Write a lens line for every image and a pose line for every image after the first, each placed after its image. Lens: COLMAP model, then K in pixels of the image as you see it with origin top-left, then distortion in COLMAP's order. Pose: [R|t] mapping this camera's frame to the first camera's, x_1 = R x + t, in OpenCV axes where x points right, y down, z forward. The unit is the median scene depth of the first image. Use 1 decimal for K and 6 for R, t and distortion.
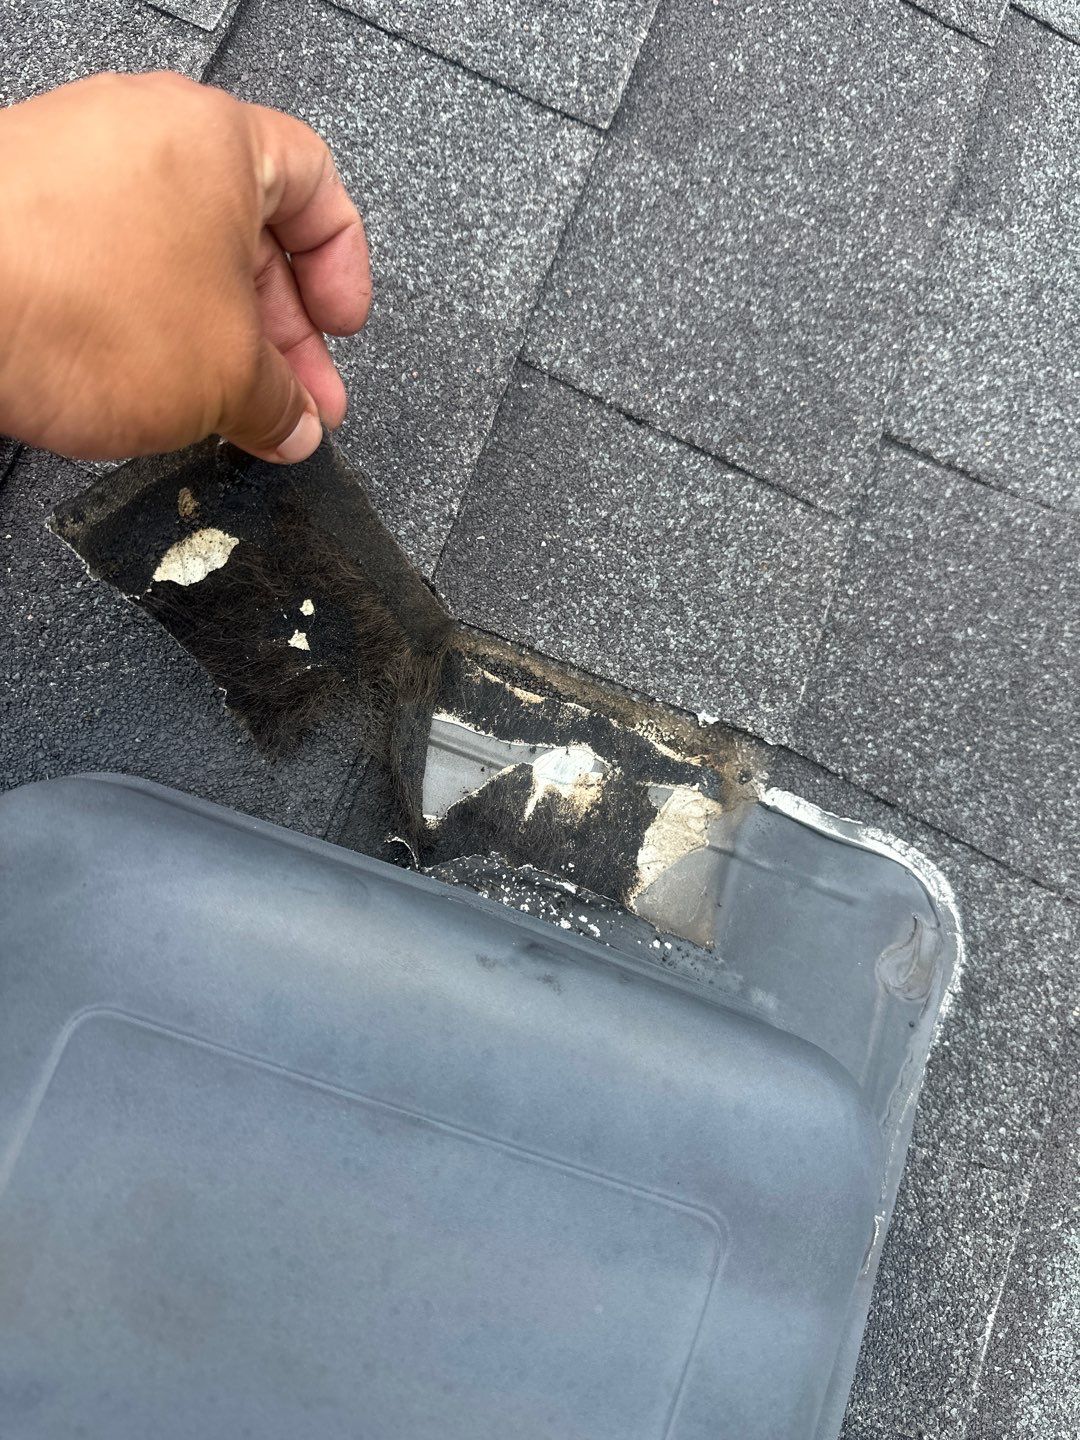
lens RADIAL K [[1006.8, 0, 524.4], [0, 1006.8, 720.2], [0, 0, 1]] dist [0.068474, -0.127587]
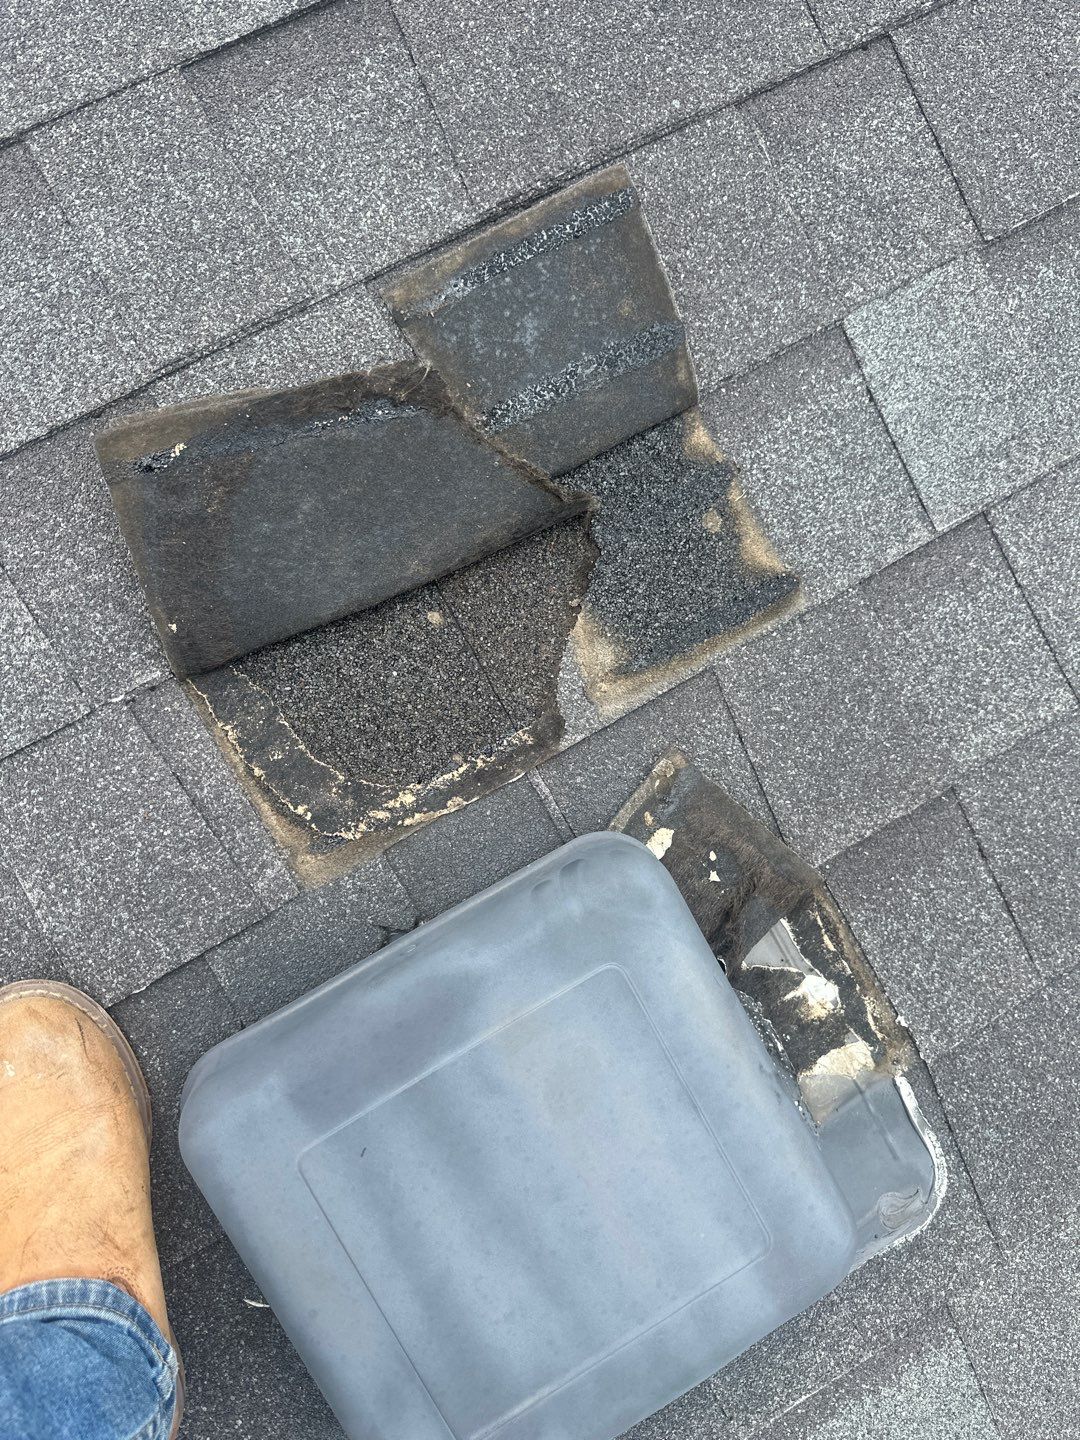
lens RADIAL K [[1039.2, 0, 540.0], [0, 1039.2, 720.0], [0, 0, 1]] dist [0.005777, -0.037828]
pose [[0.762655, 0.641924, -0.079313, -0.460966], [-0.641288, 0.766425, 0.036622, -0.062727], [0.084296, 0.022932, 0.996177, -0.784360]]
